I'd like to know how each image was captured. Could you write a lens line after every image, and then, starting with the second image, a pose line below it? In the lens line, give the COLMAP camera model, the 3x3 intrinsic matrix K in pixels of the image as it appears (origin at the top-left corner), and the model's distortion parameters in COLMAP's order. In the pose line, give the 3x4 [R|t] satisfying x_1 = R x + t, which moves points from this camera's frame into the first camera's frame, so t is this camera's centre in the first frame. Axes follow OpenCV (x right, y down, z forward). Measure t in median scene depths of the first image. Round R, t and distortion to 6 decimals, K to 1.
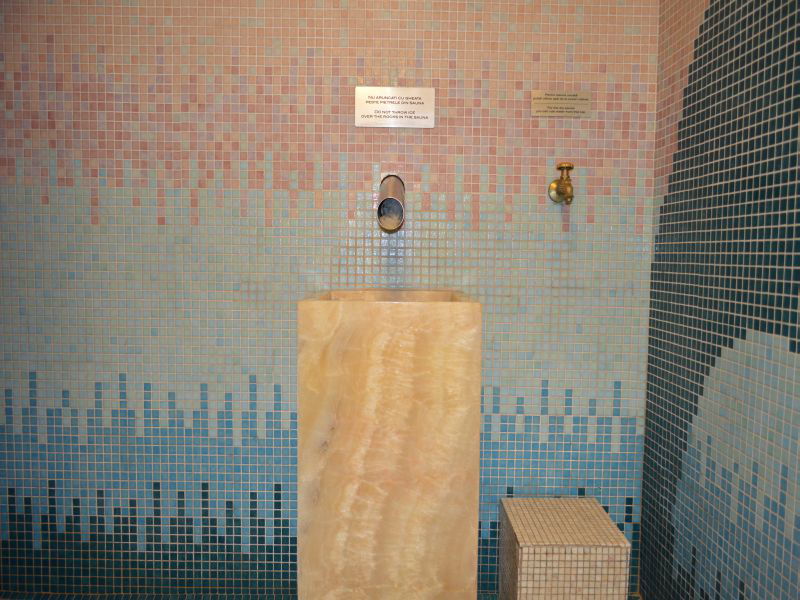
lens RADIAL K [[615.5, 0, 397.2], [0, 615.5, 296.7], [0, 0, 1]] dist [-0.004264, -0.003820]
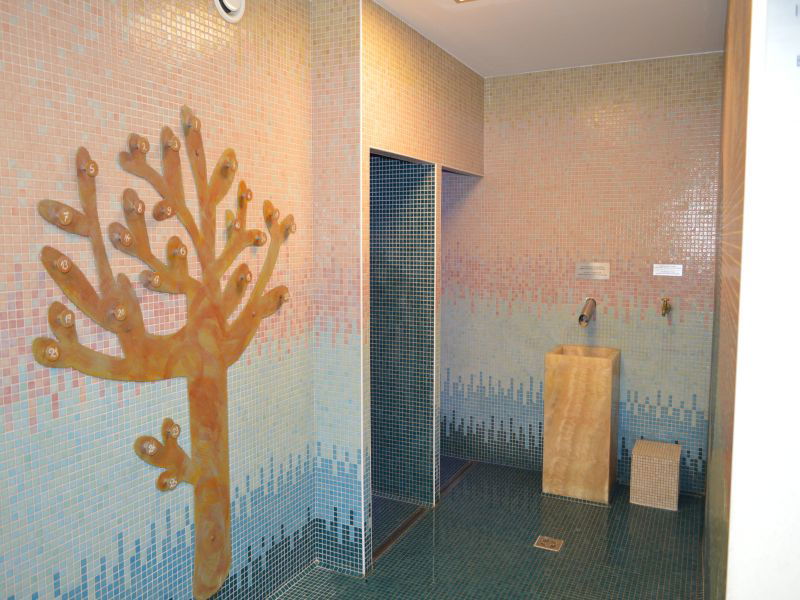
lens RADIAL K [[615.5, 0, 397.2], [0, 615.5, 296.7], [0, 0, 1]] dist [-0.004264, -0.003820]
pose [[0.886156, 0.028860, -0.462488, 0.428321], [-0.018567, 0.999469, 0.026792, -0.253798], [0.463016, -0.015155, 0.886221, -1.457228]]
